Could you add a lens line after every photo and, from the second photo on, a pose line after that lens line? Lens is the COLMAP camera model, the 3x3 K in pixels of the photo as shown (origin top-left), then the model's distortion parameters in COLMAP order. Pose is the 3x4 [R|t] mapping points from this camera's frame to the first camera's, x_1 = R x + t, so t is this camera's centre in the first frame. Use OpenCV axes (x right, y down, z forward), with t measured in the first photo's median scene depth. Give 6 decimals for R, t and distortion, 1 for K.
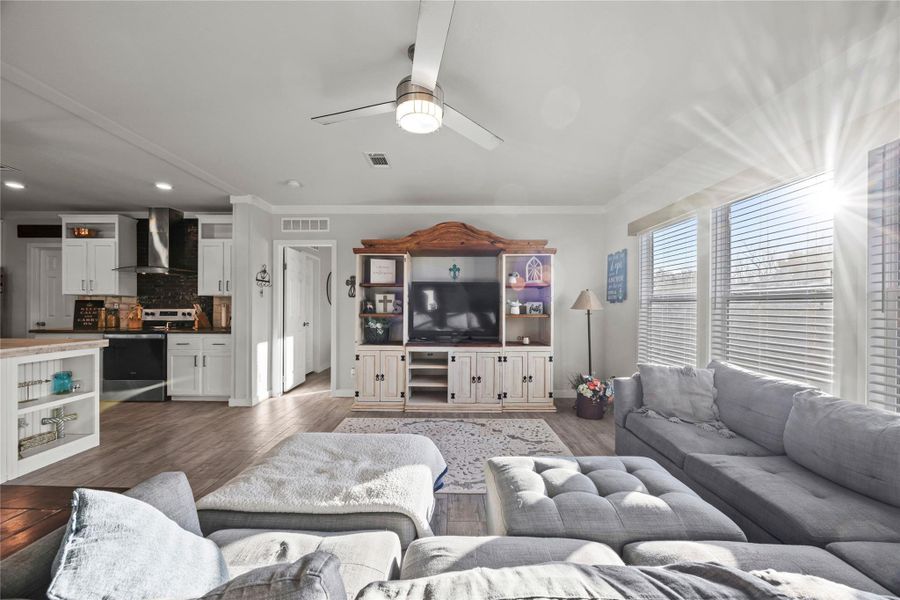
lens RADIAL K [[343.2, 0, 448.0], [0, 343.2, 307.6], [0, 0, 1]] dist [-0.003026, 0.000236]
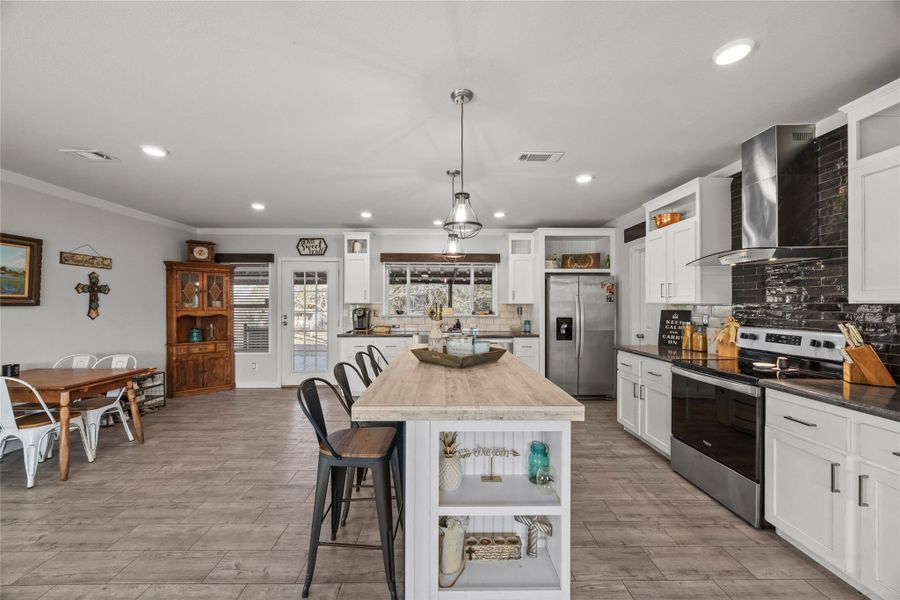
lens RADIAL K [[343.2, 0, 445.7], [0, 343.2, 301.6], [0, 0, 1]] dist [-0.003026, 0.000236]
pose [[0.015240, -0.011805, -0.999814, -0.370863], [-0.004662, 0.999919, -0.011878, -0.033797], [0.999873, 0.004842, 0.015184, 0.576551]]
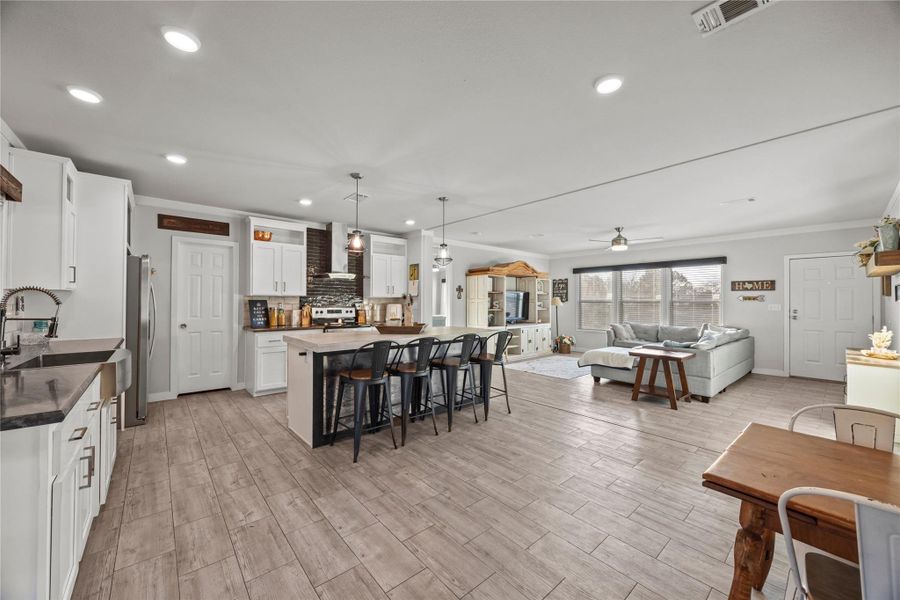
lens RADIAL K [[343.2, 0, 445.9], [0, 343.2, 299.0], [0, 0, 1]] dist [-0.003026, 0.000236]
pose [[0.756603, 0.004562, 0.653859, -1.507352], [0.001676, 0.999959, -0.008916, -0.017193], [-0.653873, 0.007841, 0.756564, -0.173296]]
